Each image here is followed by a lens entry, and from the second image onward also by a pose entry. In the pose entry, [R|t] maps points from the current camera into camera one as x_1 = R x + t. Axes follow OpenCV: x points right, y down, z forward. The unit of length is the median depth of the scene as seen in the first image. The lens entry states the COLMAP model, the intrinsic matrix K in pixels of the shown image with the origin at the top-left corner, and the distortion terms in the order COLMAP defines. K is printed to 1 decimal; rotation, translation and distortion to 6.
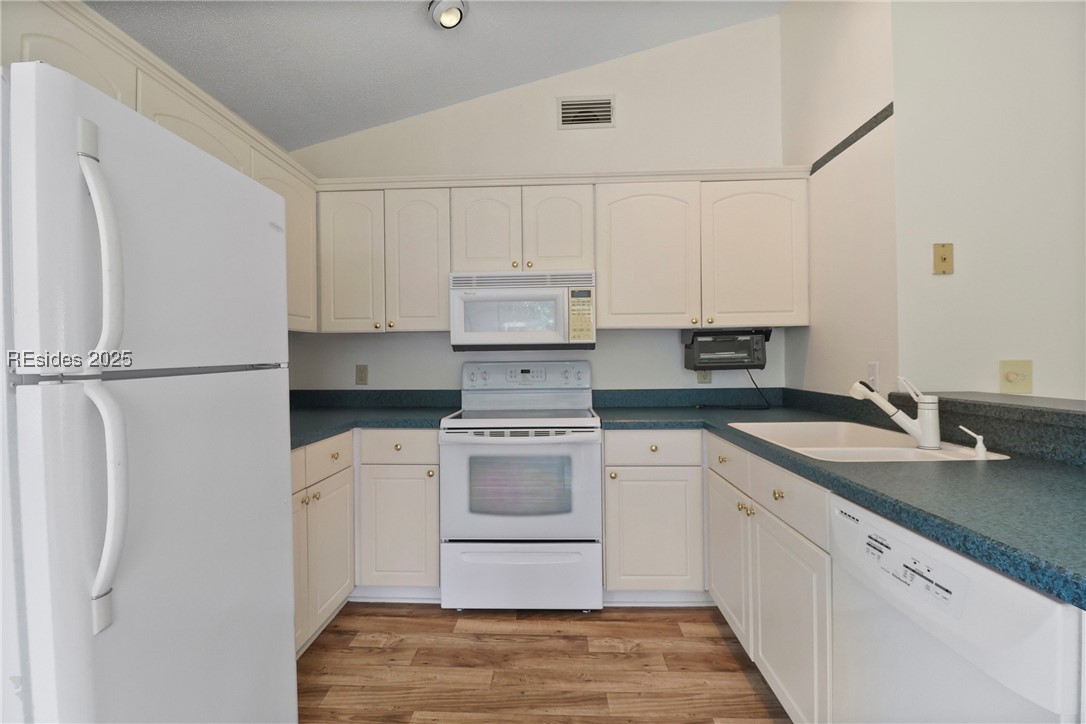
lens RADIAL K [[506.4, 0, 538.2], [0, 506.4, 357.1], [0, 0, 1]] dist [0.003362, -0.015244]
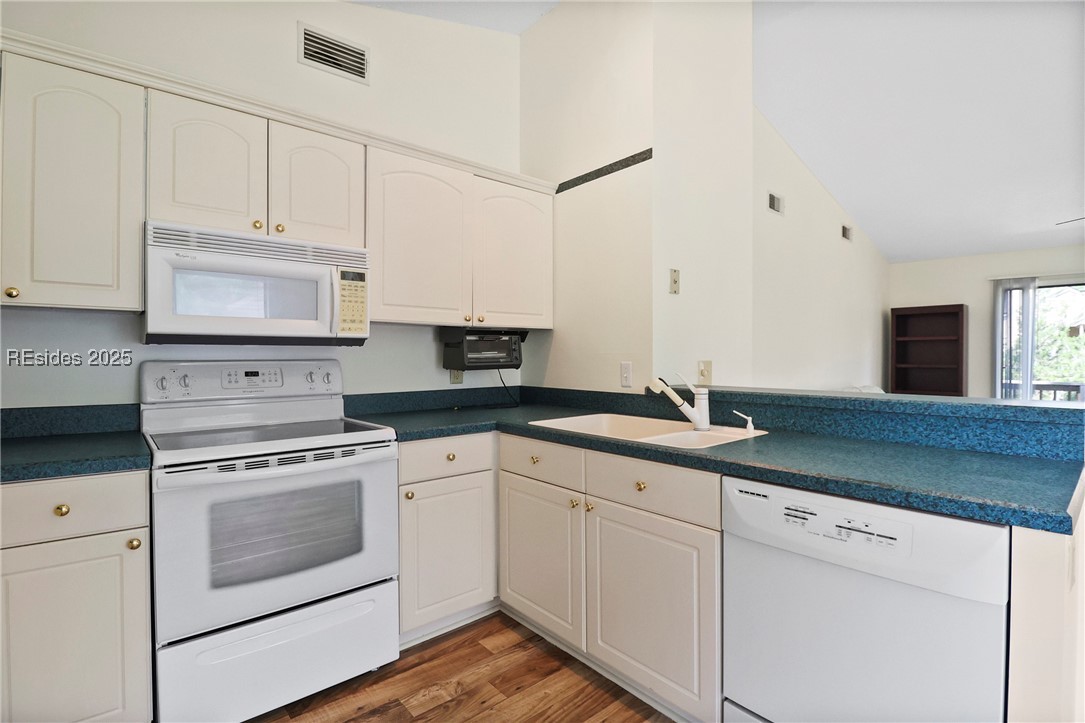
lens RADIAL K [[506.0, 0, 537.7], [0, 506.0, 356.6], [0, 0, 1]] dist [0.003362, -0.015244]
pose [[0.740872, 0.008902, 0.671587, -0.262485], [-0.008347, 0.999957, -0.004047, 0.003693], [-0.671594, -0.002607, 0.740915, 0.231317]]
